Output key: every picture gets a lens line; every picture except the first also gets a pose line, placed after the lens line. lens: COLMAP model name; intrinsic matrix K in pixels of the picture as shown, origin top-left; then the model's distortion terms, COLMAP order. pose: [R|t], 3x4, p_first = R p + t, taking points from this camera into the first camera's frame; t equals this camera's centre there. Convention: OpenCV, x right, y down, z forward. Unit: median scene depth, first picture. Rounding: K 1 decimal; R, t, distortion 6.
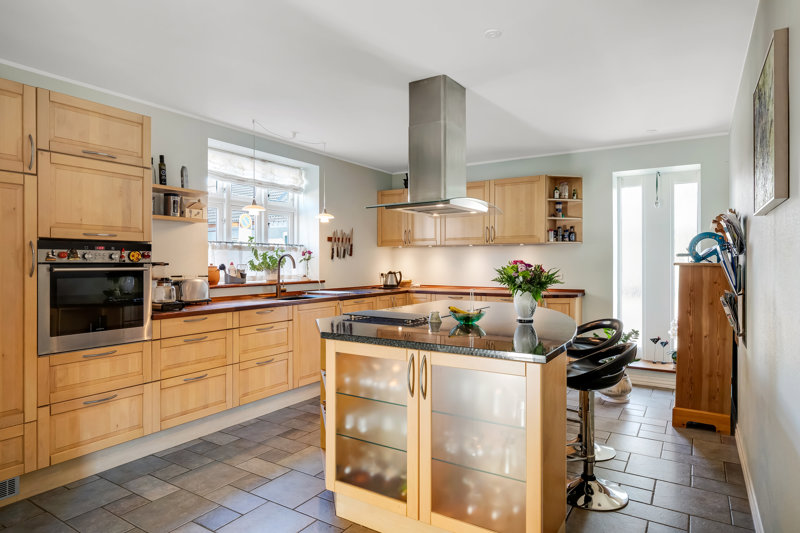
lens RADIAL K [[475.1, 0, 399.6], [0, 475.1, 262.9], [0, 0, 1]] dist [-0.006954, -0.000373]
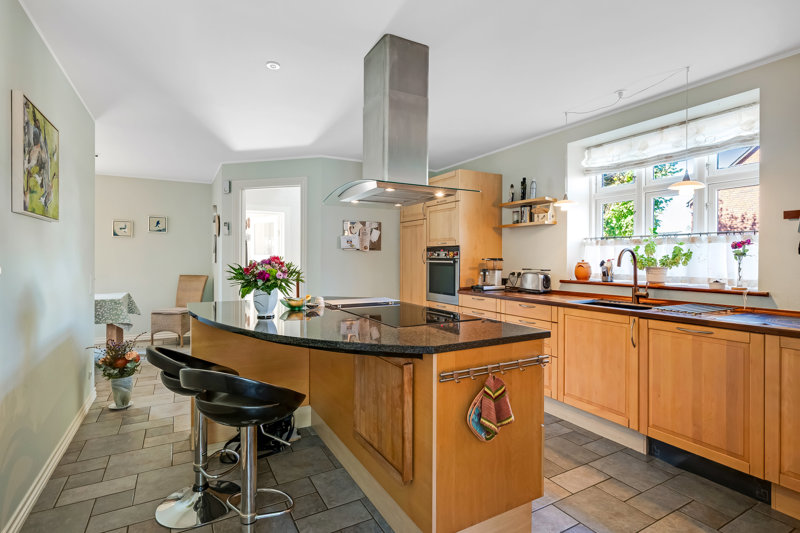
lens RADIAL K [[396.8, 0, 398.5], [0, 396.8, 261.1], [0, 0, 1]] dist [-0.001035, 0.000077]
pose [[-0.472628, 0.007039, -0.881234, 0.566725], [-0.003841, 0.999942, 0.010047, -0.003199], [0.881254, 0.008133, -0.472573, 1.074391]]
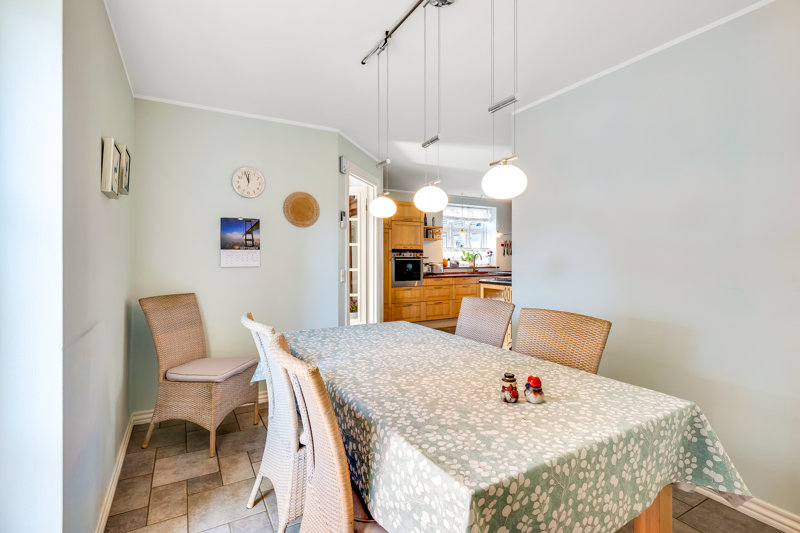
lens RADIAL K [[396.8, 0, 400.1], [0, 396.8, 260.1], [0, 0, 1]] dist [-0.001035, 0.000077]
pose [[0.882677, 0.005789, -0.469944, 0.308798], [-0.002739, 0.999971, 0.007174, 0.000102], [0.469971, -0.005045, 0.882667, -0.774342]]
